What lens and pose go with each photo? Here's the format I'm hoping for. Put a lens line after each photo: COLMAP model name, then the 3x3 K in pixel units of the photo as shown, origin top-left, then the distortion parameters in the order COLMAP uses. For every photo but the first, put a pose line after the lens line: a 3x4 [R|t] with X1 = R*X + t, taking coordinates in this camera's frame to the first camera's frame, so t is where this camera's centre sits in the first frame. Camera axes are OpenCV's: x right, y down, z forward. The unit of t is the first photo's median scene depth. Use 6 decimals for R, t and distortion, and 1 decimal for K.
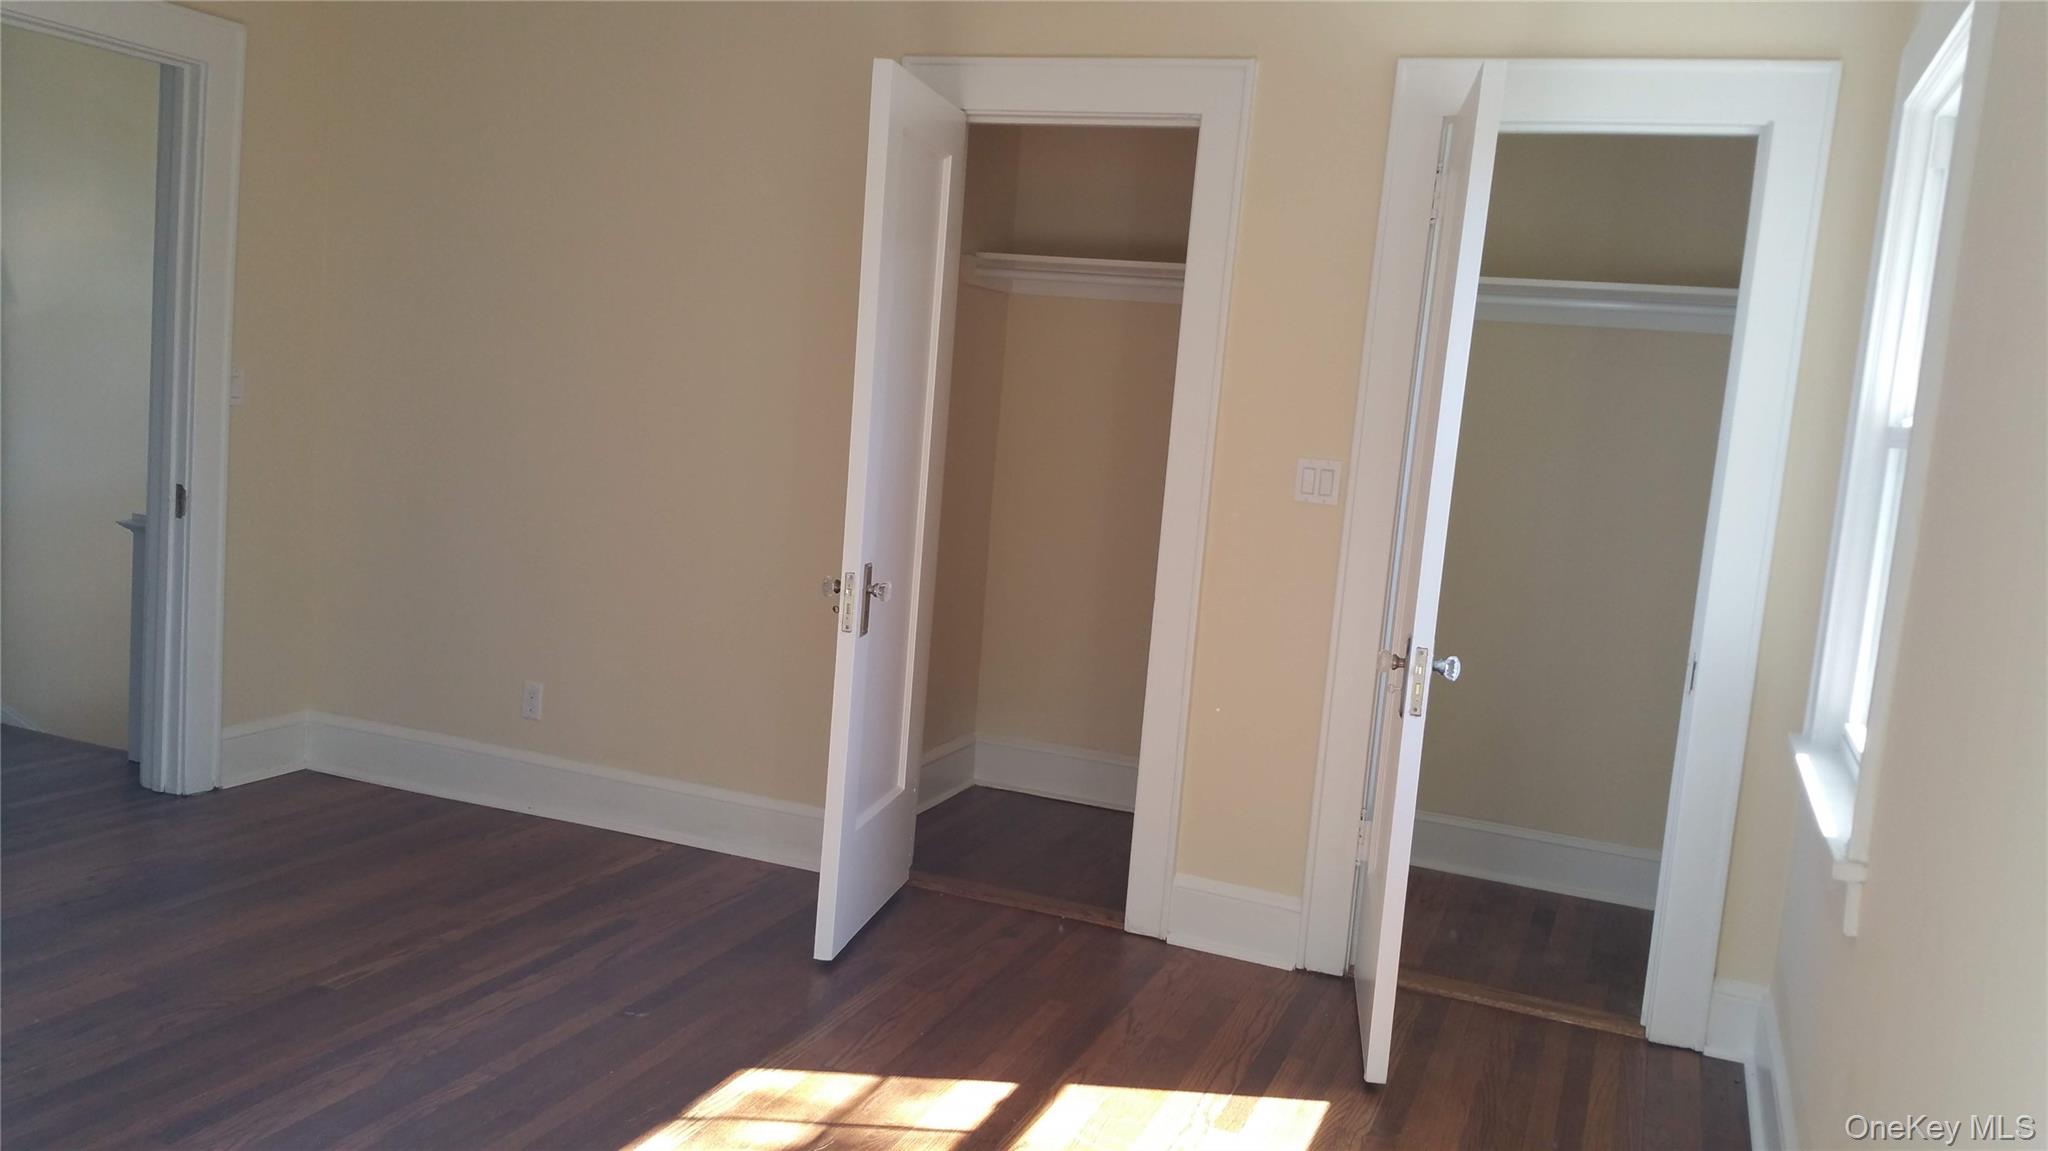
lens RADIAL K [[1649.4, 0, 1024.0], [0, 1649.4, 575.5], [0, 0, 1]] dist [0.159523, -0.285503]
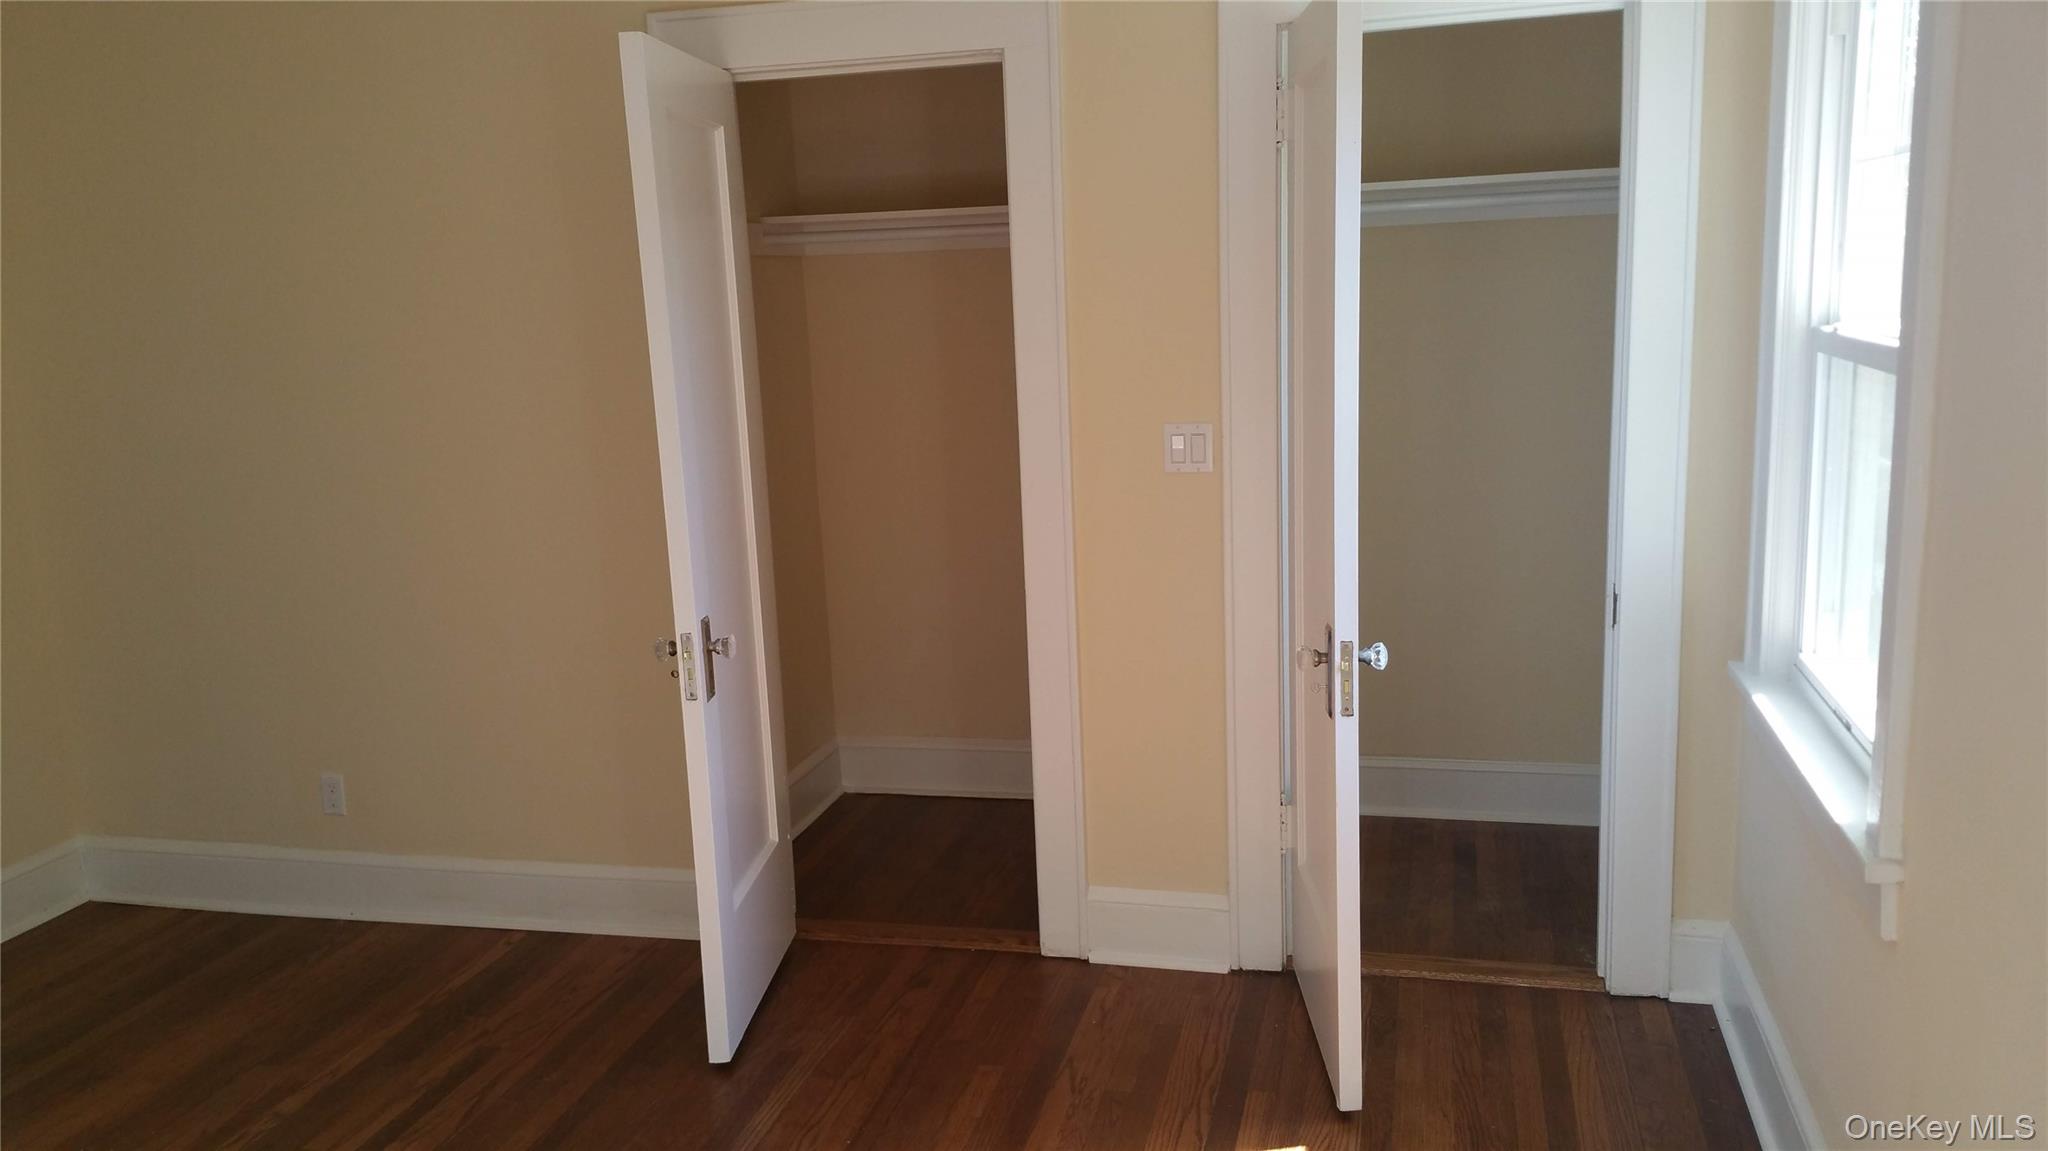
lens RADIAL K [[1633.9, 0, 999.8], [0, 1633.9, 579.4], [0, 0, 1]] dist [0.160002, -0.301916]
pose [[0.984330, -0.147602, 0.096481, -0.021070], [0.139749, 0.986646, 0.083659, -0.076451], [-0.107541, -0.068865, 0.991813, 0.123405]]
